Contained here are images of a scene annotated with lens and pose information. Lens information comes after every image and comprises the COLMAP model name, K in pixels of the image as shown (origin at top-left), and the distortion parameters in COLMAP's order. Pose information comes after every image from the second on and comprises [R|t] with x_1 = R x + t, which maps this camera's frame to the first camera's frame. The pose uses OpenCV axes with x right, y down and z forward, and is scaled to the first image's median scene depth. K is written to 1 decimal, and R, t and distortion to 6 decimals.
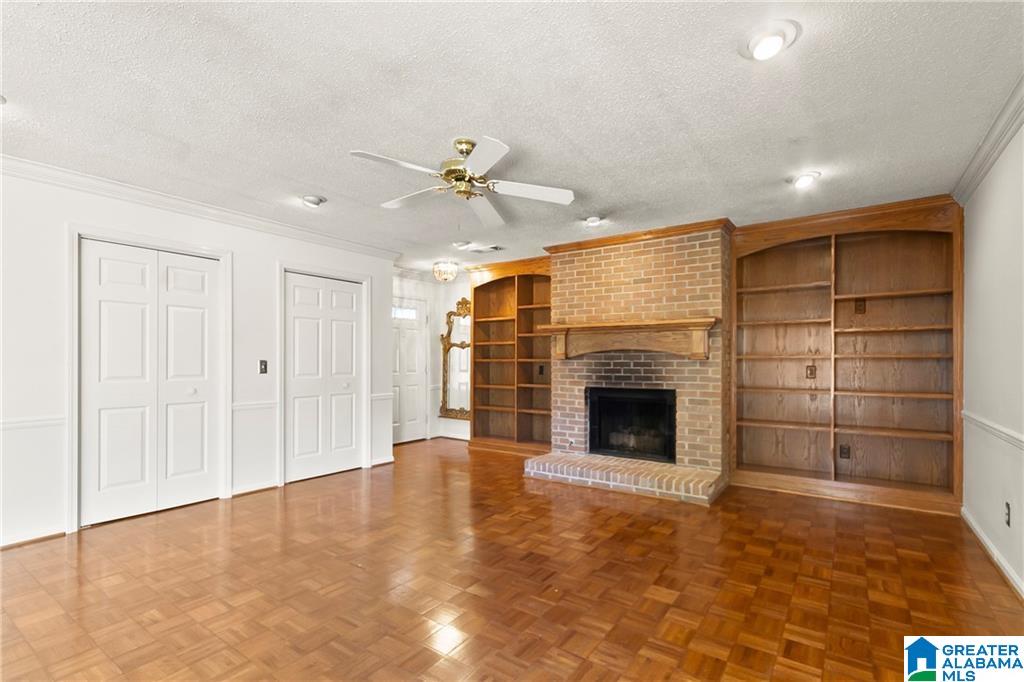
lens RADIAL K [[480.6, 0, 514.5], [0, 480.6, 358.7], [0, 0, 1]] dist [-0.003811, 0.012073]
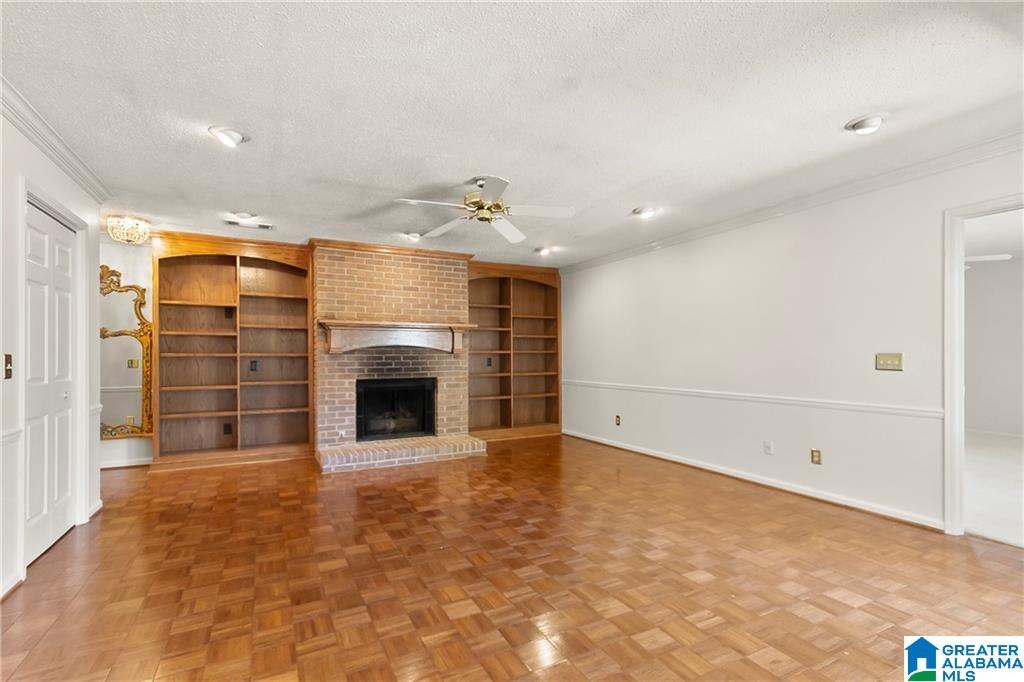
lens RADIAL K [[482.9, 0, 518.0], [0, 482.9, 353.8], [0, 0, 1]] dist [0.001403, 0.000708]
pose [[0.448541, 0.000387, 0.893762, -0.674073], [-0.001895, 0.999998, 0.000518, 0.000300], [-0.893760, -0.001926, 0.448541, 0.208450]]
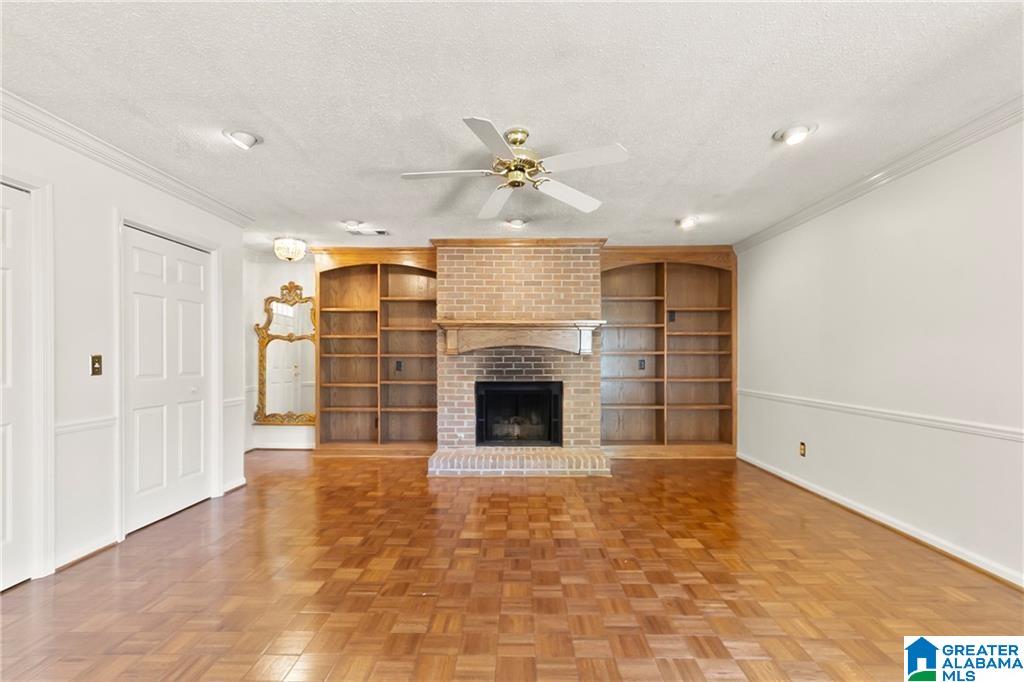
lens RADIAL K [[480.6, 0, 514.5], [0, 480.6, 358.7], [0, 0, 1]] dist [-0.003811, 0.012073]
pose [[0.823748, -0.003623, 0.566944, -0.379092], [-0.002325, 0.999950, 0.009767, -0.000399], [-0.566951, -0.009364, 0.823698, 0.113686]]
